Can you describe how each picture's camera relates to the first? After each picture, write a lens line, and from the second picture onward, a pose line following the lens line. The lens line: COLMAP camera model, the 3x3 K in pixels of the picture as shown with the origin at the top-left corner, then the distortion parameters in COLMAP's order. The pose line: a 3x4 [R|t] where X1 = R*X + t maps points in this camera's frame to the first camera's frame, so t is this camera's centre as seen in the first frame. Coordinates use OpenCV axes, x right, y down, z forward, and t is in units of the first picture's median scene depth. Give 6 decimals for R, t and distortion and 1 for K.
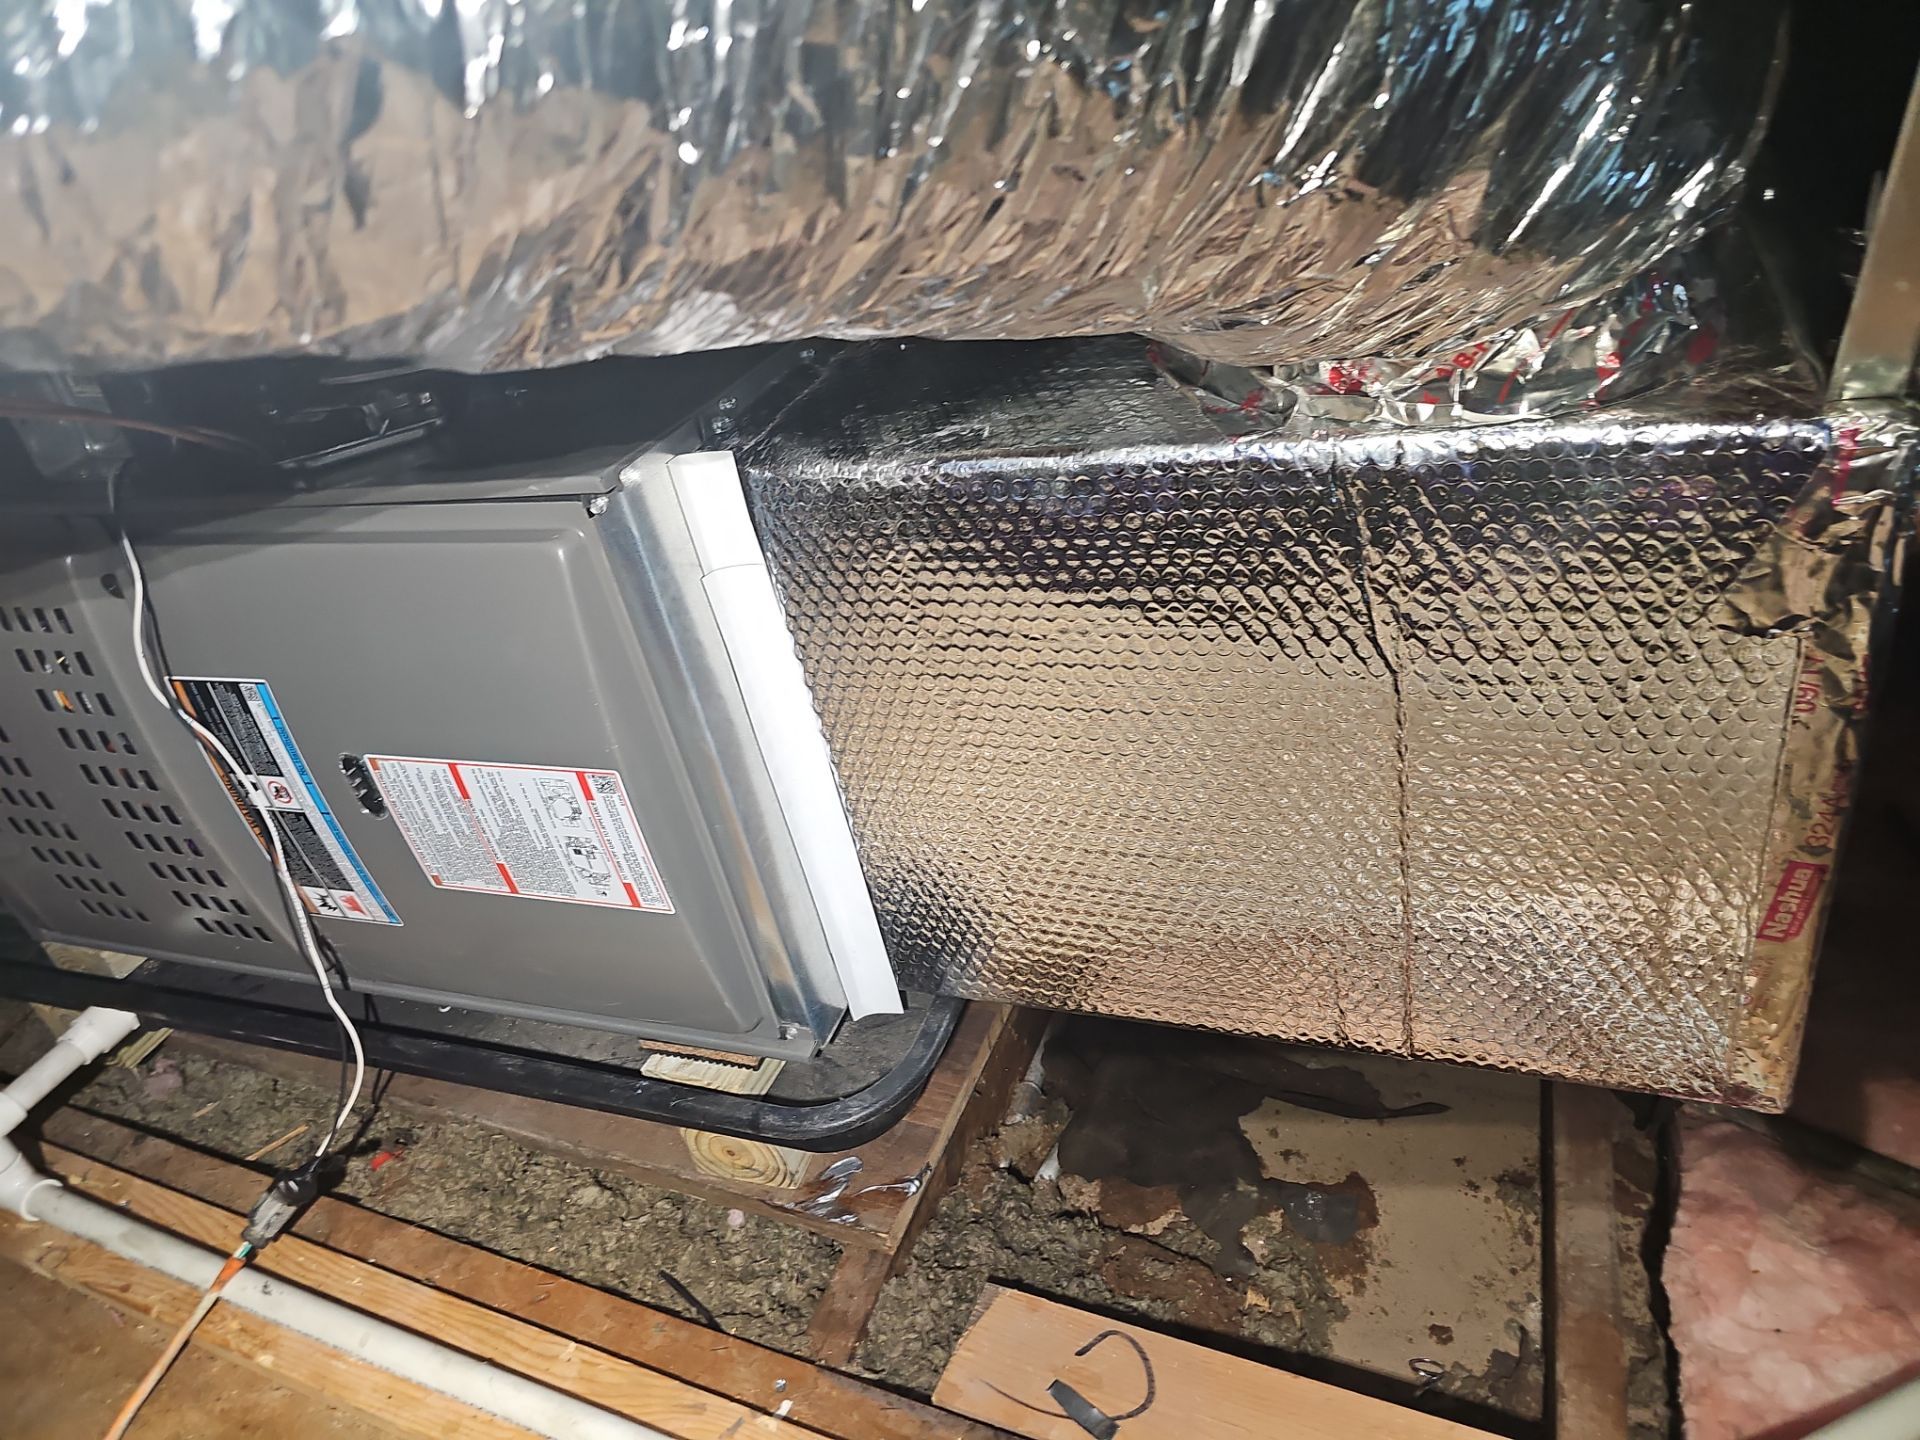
lens RADIAL K [[1273.6, 0, 965.5], [0, 1273.6, 710.8], [0, 0, 1]] dist [0.047829, -0.049853]
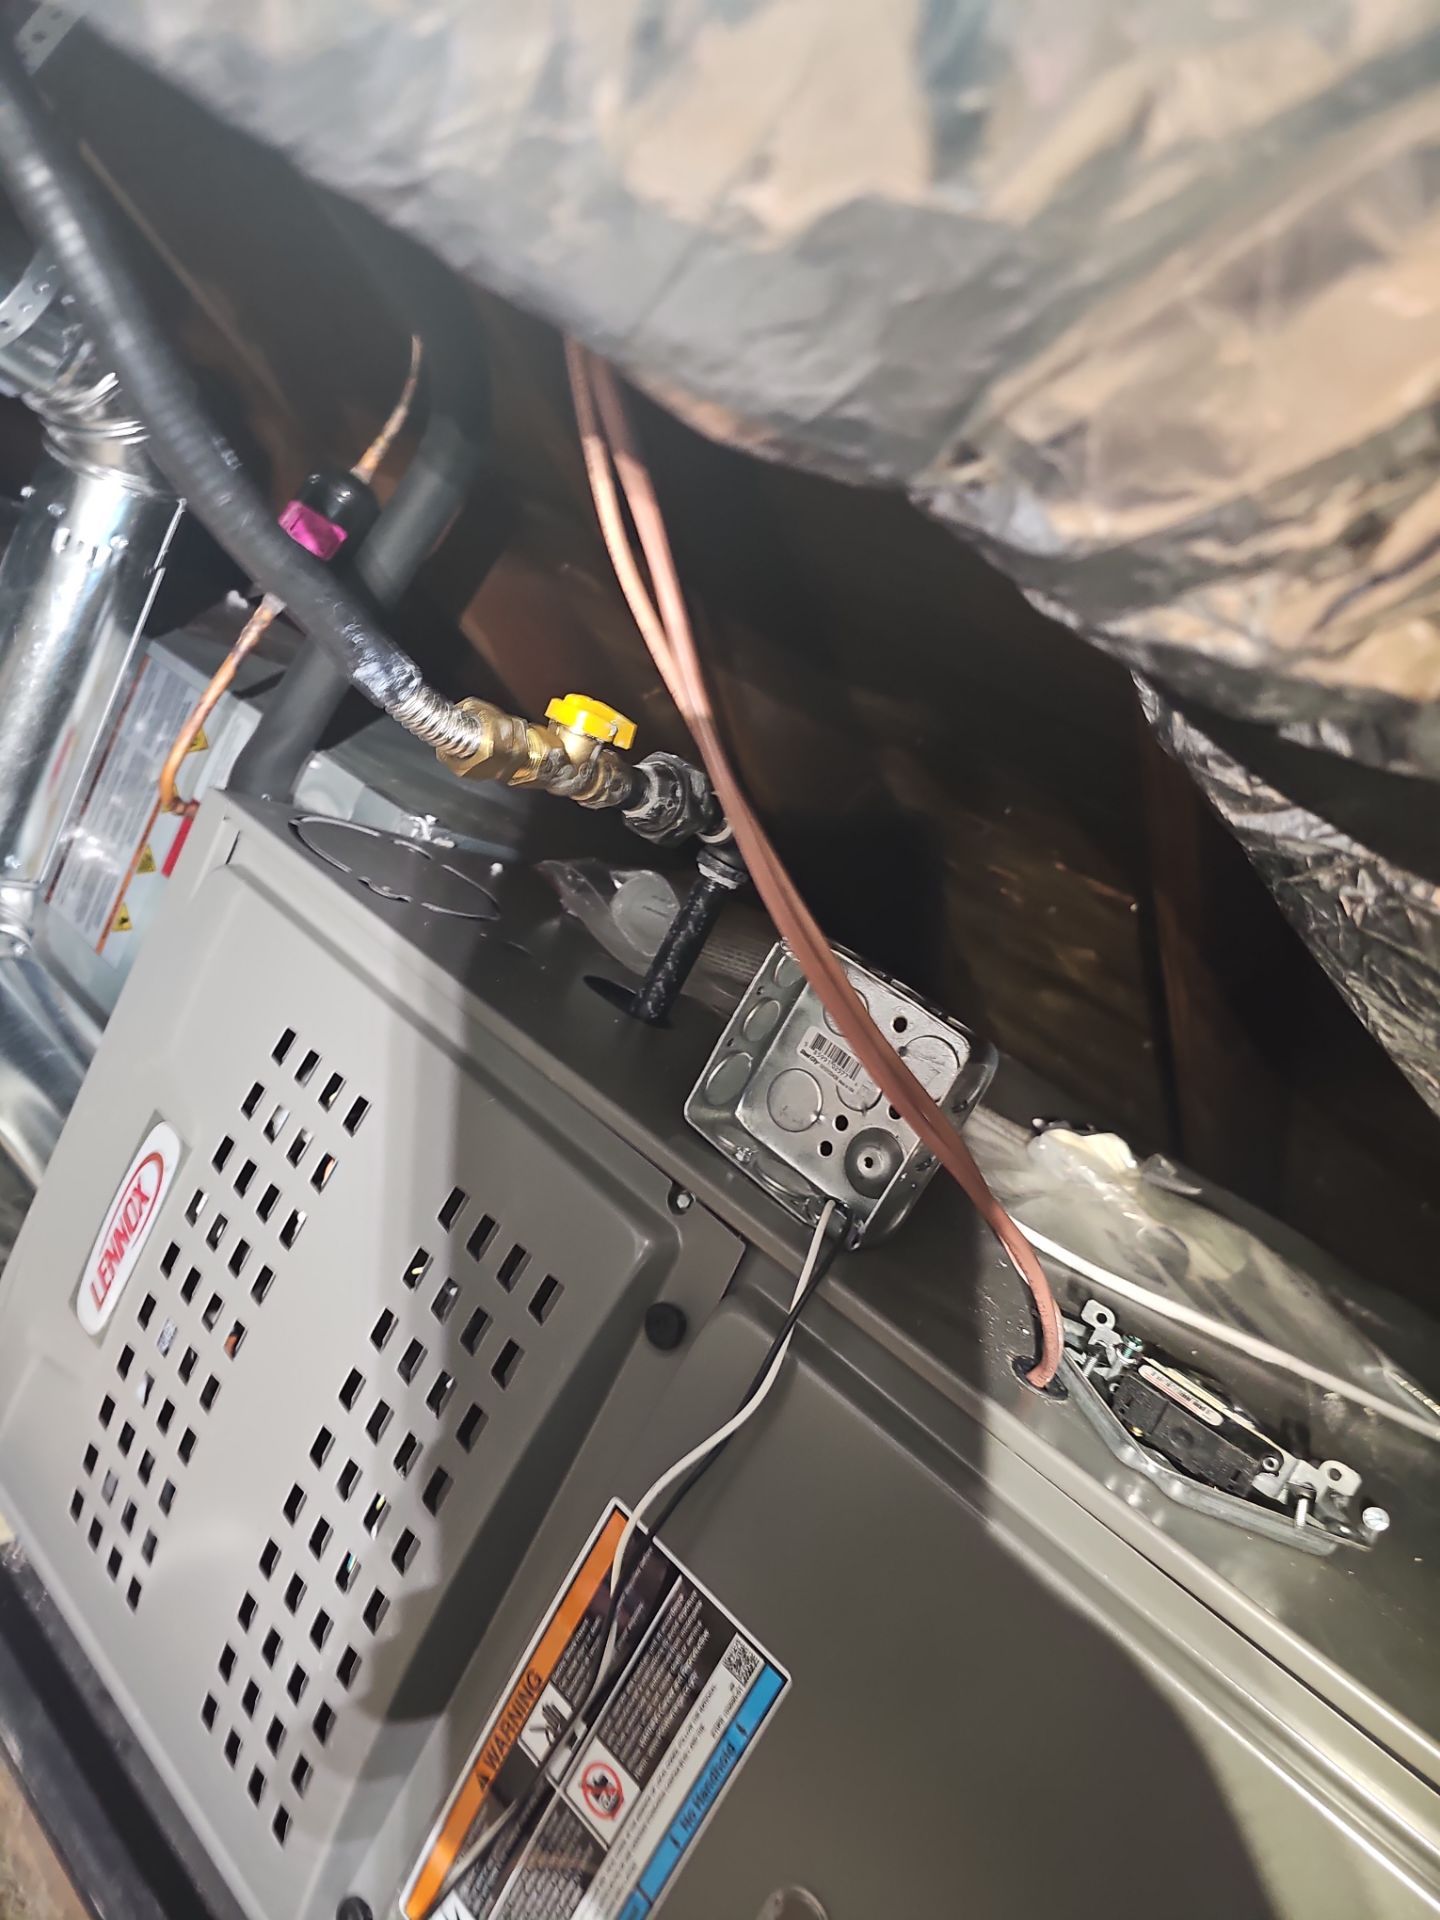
lens RADIAL K [[1269.3, 0, 726.8], [0, 1269.3, 973.7], [0, 0, 1]] dist [0.041855, -0.050751]
pose [[0.760747, 0.628424, -0.162319, -0.629851], [-0.642210, 0.692607, -0.328423, -0.032343], [-0.093965, 0.354090, 0.930479, 0.371578]]
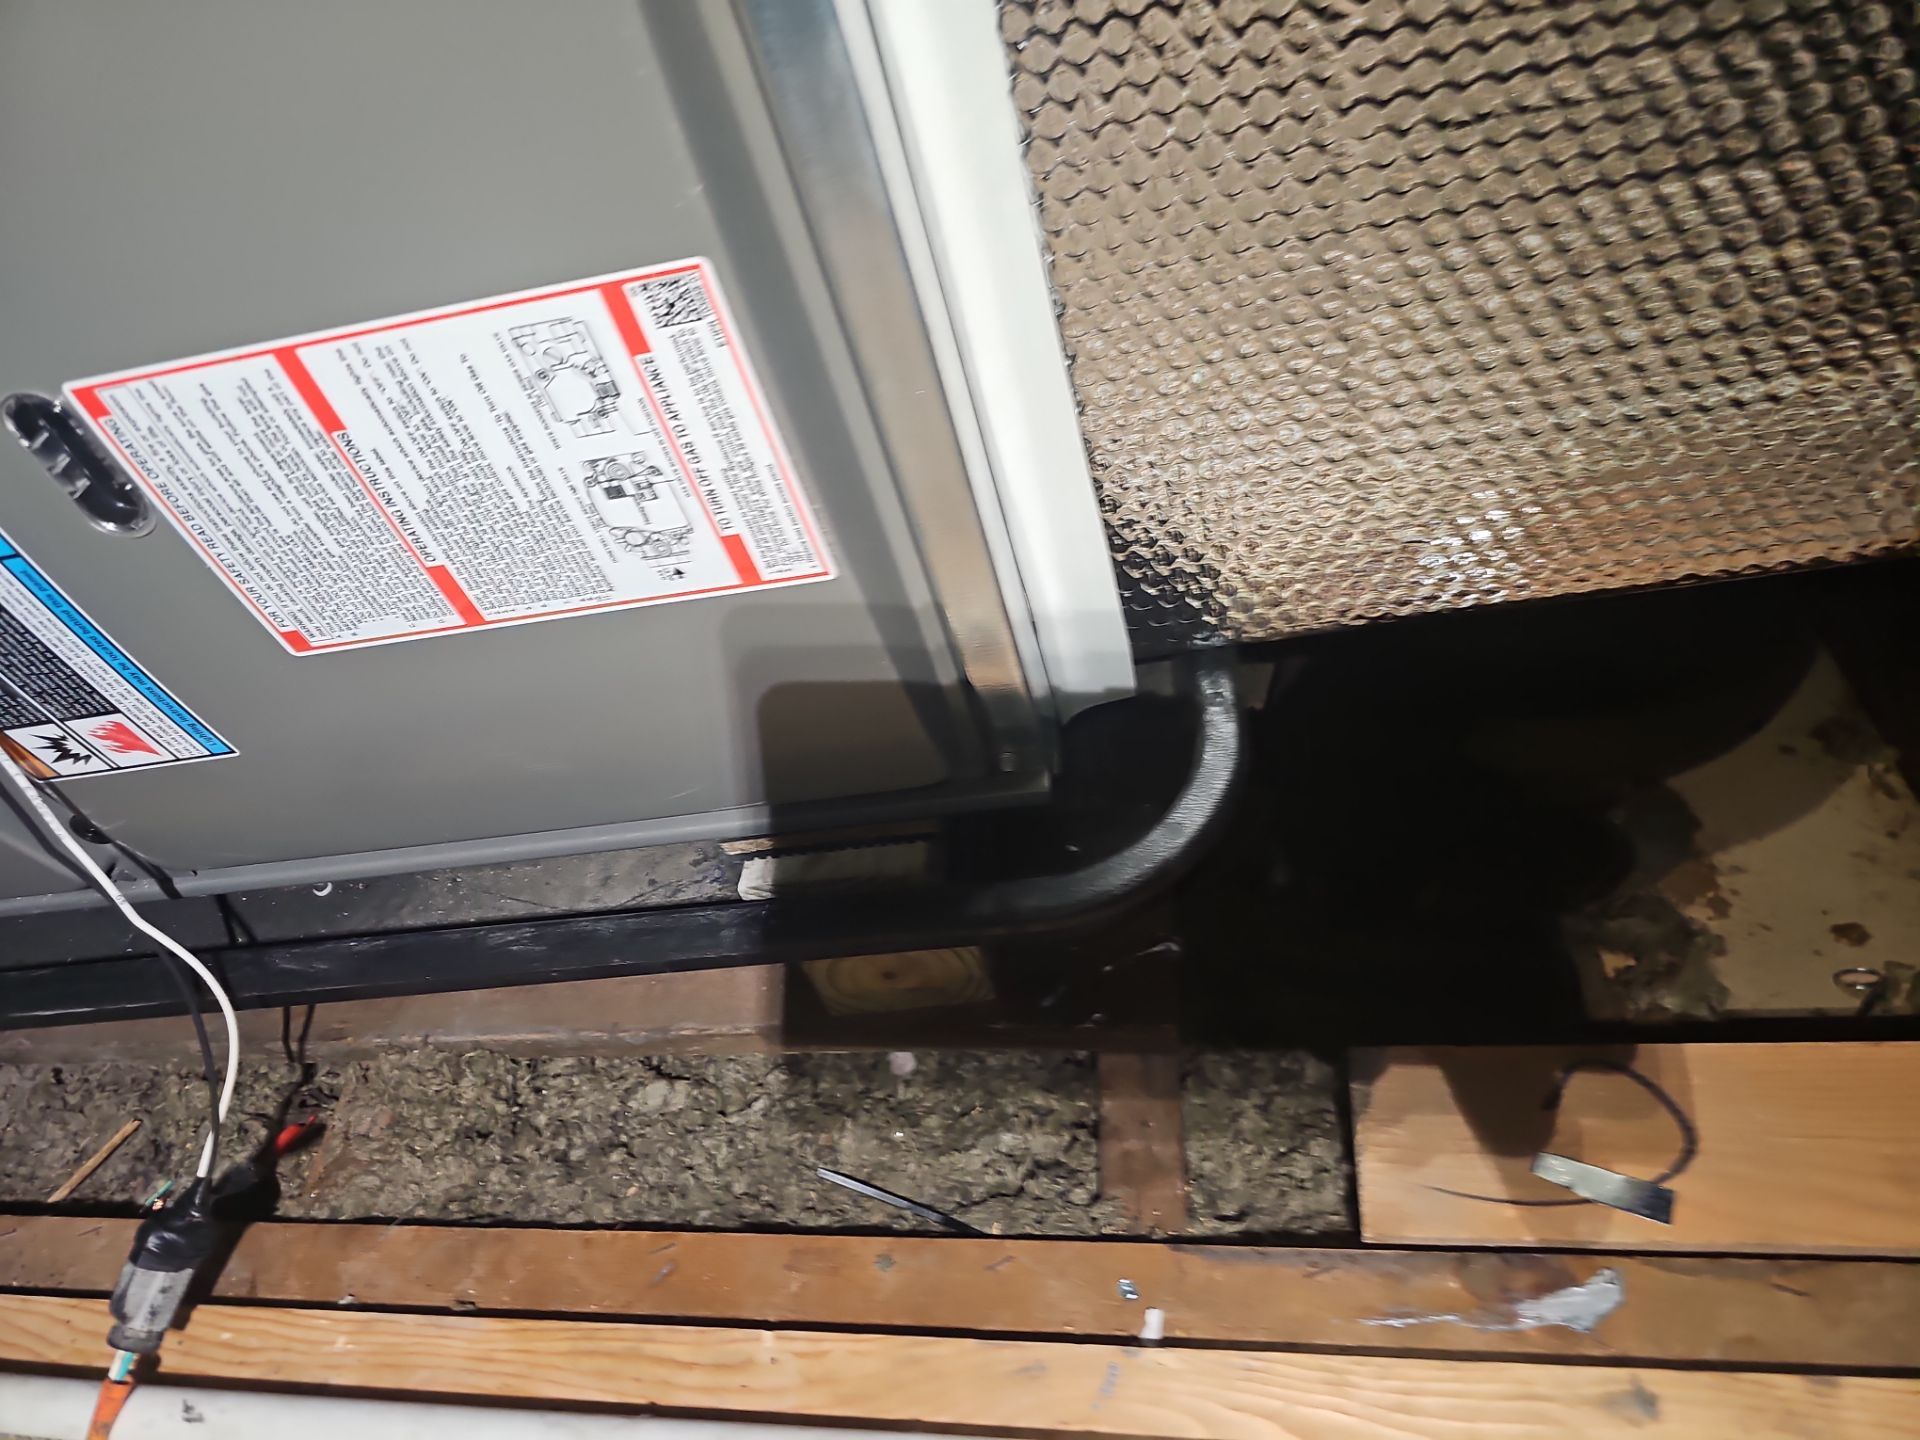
lens RADIAL K [[1291.1, 0, 979.1], [0, 1291.1, 705.8], [0, 0, 1]] dist [0.036324, -0.044264]
pose [[0.953226, -0.238044, 0.186269, -0.260872], [0.198208, 0.957538, 0.209367, 0.103759], [-0.228198, -0.162653, 0.959932, 0.451473]]
